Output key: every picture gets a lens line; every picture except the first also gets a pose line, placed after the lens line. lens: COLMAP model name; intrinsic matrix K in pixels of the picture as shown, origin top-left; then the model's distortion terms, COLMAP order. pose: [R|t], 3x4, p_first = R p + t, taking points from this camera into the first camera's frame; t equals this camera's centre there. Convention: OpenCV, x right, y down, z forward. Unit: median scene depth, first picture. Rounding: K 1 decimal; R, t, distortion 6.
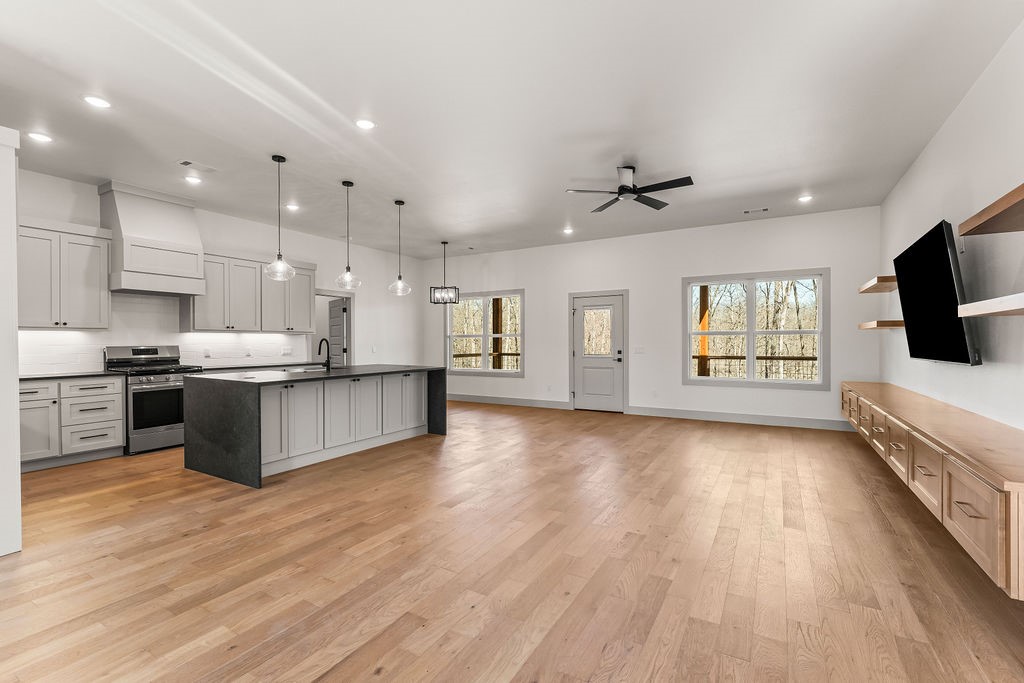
lens RADIAL K [[458.8, 0, 507.0], [0, 458.8, 344.1], [0, 0, 1]] dist [-0.000168, -0.000547]
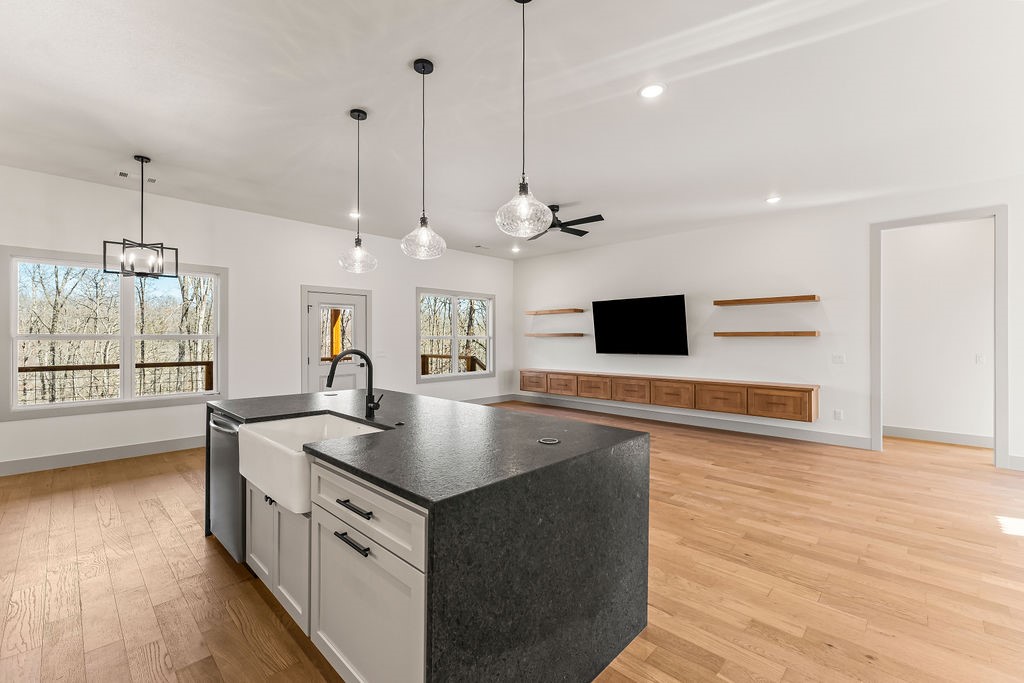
lens RADIAL K [[432.7, 0, 504.0], [0, 432.7, 337.6], [0, 0, 1]] dist [-0.001752, 0.000106]
pose [[0.237555, 0.004823, 0.971362, -0.714053], [0.004701, 0.999970, -0.006114, -0.019237], [-0.971363, 0.006019, 0.237525, 0.681398]]
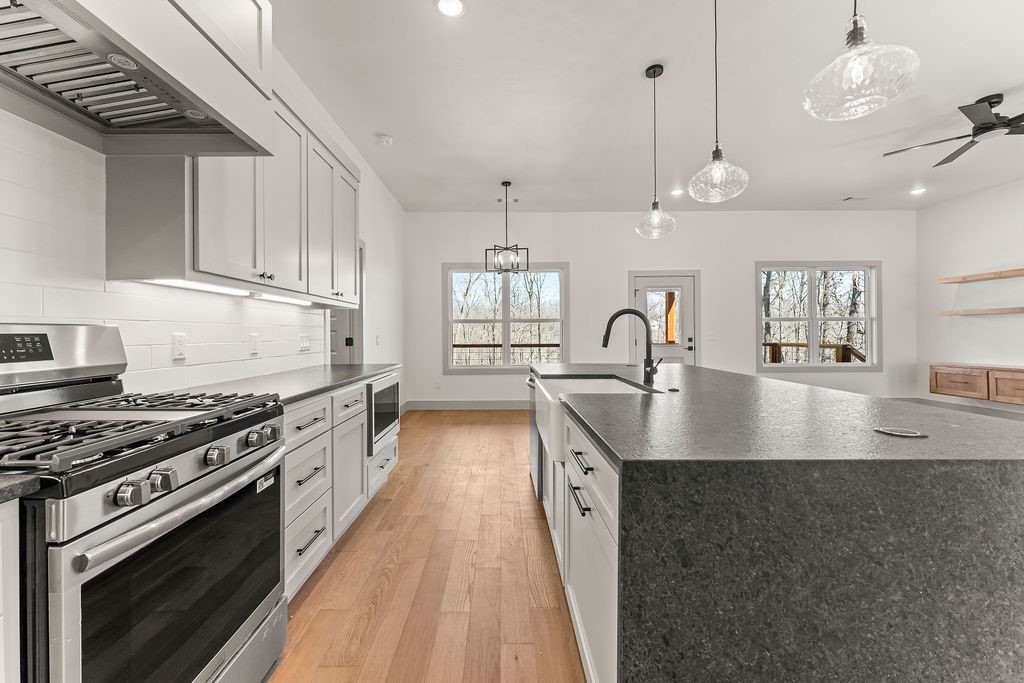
lens RADIAL K [[411.5, 0, 503.2], [0, 411.5, 333.0], [0, 0, 1]] dist [-0.001778, 0.000012]
pose [[0.858461, -0.000933, 0.512879, -0.637529], [0.006028, 0.999948, -0.008270, 0.011676], [-0.512844, 0.010191, 0.858421, 0.660930]]
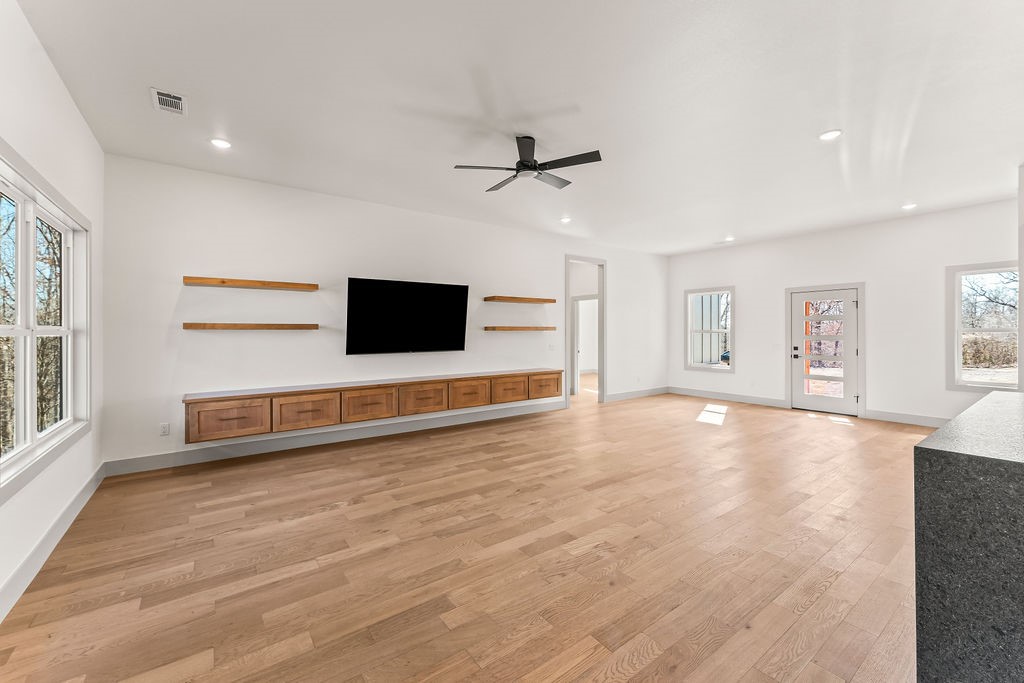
lens RADIAL K [[411.5, 0, 503.2], [0, 411.5, 333.0], [0, 0, 1]] dist [-0.001778, 0.000012]
pose [[-0.915435, 0.003972, 0.402447, -0.001779], [0.006905, 0.999959, 0.005837, -0.025287], [-0.402407, 0.008122, -0.915425, 1.365426]]
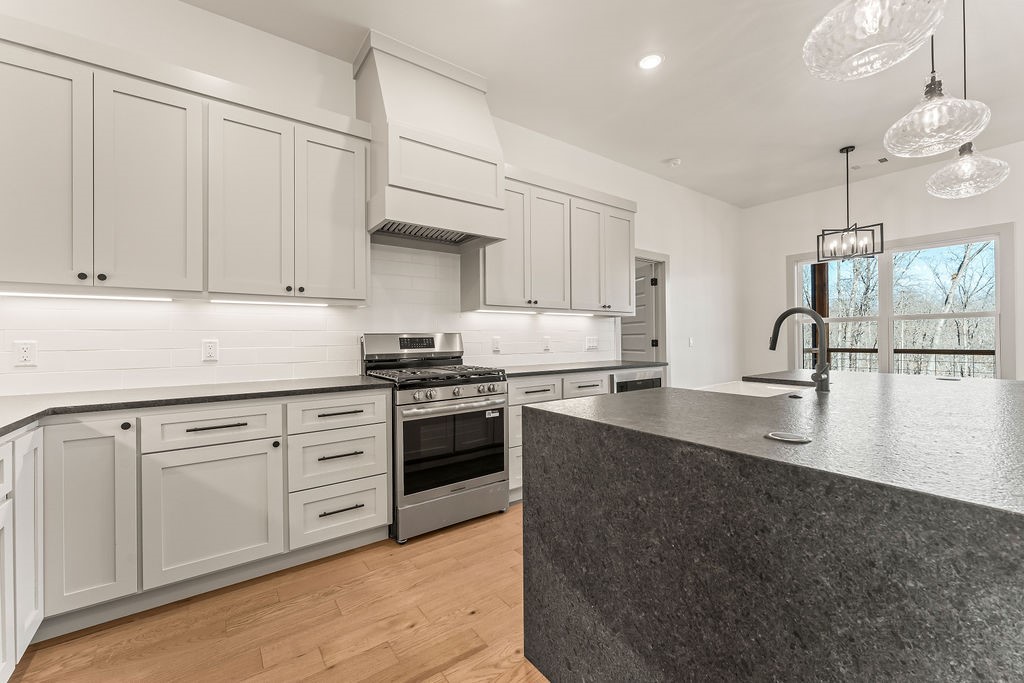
lens RADIAL K [[411.5, 0, 504.9], [0, 411.5, 338.0], [0, 0, 1]] dist [-0.000742, -0.000024]
pose [[0.915884, -0.006148, -0.401396, -0.443253], [0.003764, 0.999970, -0.006729, 0.013424], [0.401426, 0.004652, 0.915880, 0.525057]]
